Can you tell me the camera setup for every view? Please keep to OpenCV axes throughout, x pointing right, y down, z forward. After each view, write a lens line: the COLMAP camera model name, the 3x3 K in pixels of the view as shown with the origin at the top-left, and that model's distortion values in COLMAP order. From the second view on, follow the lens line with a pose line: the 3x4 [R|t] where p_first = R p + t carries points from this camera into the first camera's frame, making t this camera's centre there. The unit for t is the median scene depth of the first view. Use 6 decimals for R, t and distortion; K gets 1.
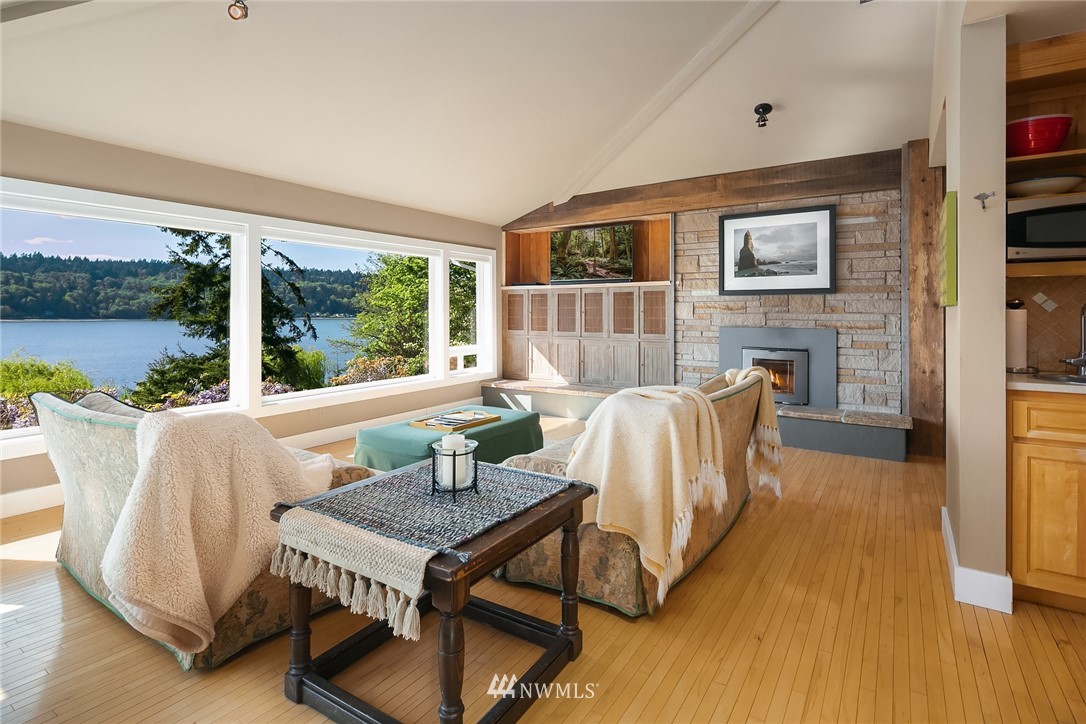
lens RADIAL K [[533.7, 0, 518.3], [0, 533.7, 304.5], [0, 0, 1]] dist [-0.003938, -0.001543]
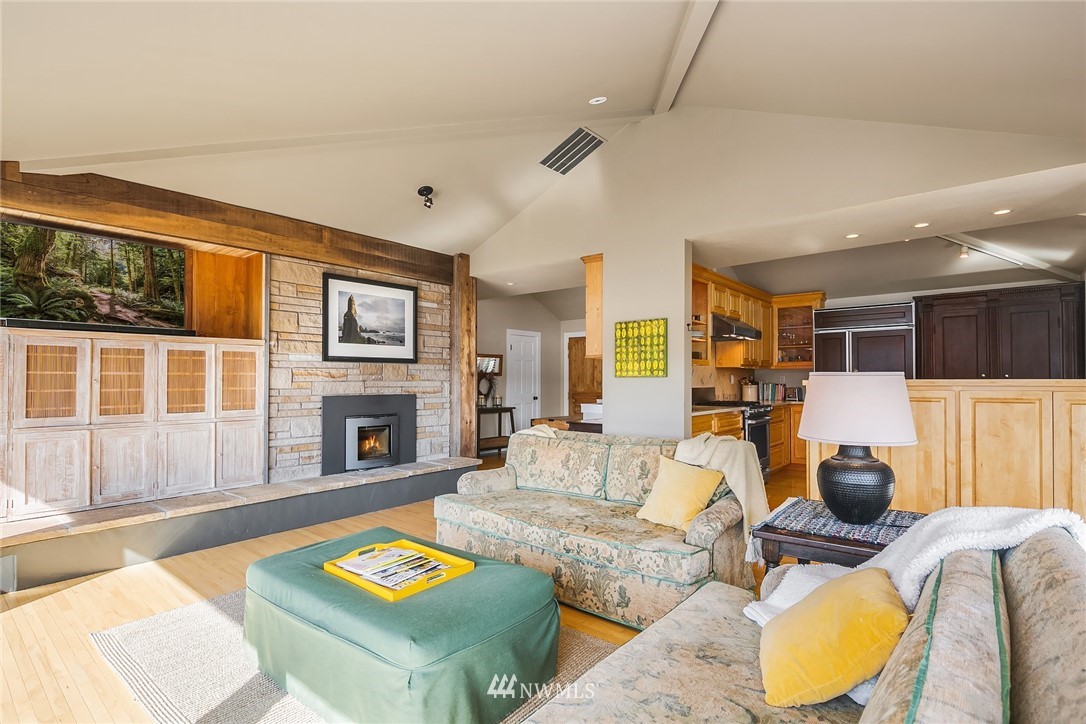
lens RADIAL K [[533.7, 0, 536.5], [0, 533.7, 372.1], [0, 0, 1]] dist [-0.003938, -0.001543]
pose [[0.071541, 0.006143, 0.997419, -0.465713], [-0.018536, 0.999817, -0.004828, -0.001177], [-0.997265, -0.018143, 0.071642, 0.551023]]
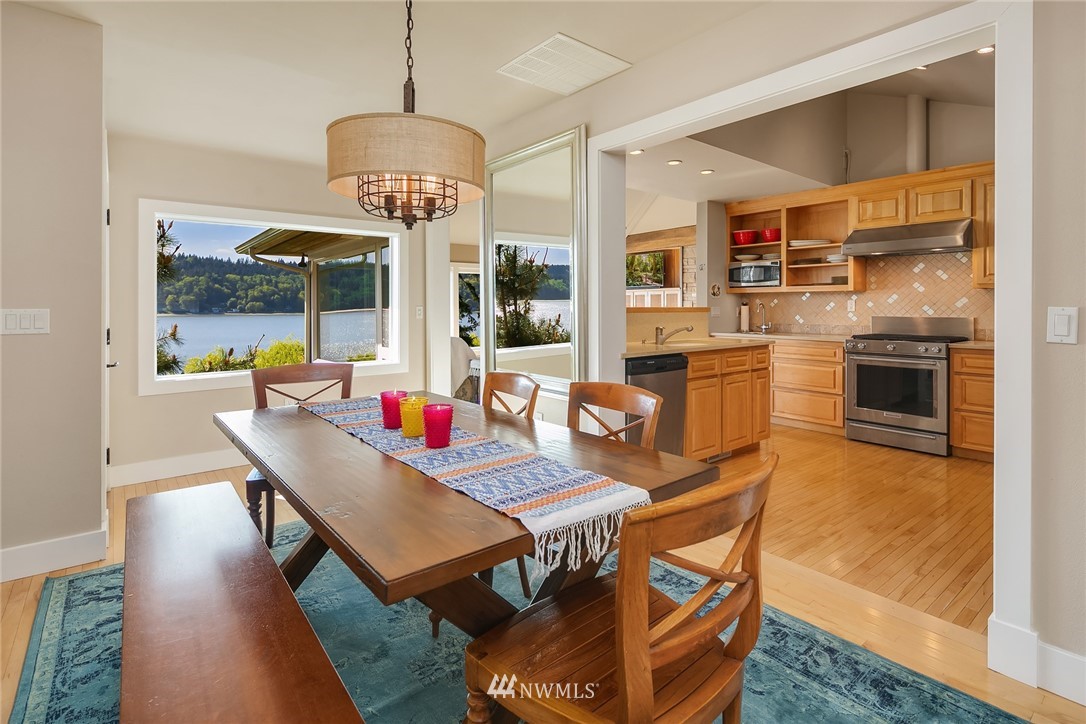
lens RADIAL K [[533.7, 0, 528.0], [0, 533.7, 298.9], [0, 0, 1]] dist [-0.003938, -0.001543]
pose [[0.958293, -0.008737, -0.285654, 0.299634], [0.009523, 0.999954, 0.001363, -0.015794], [0.285629, -0.004026, 0.958332, -0.749038]]
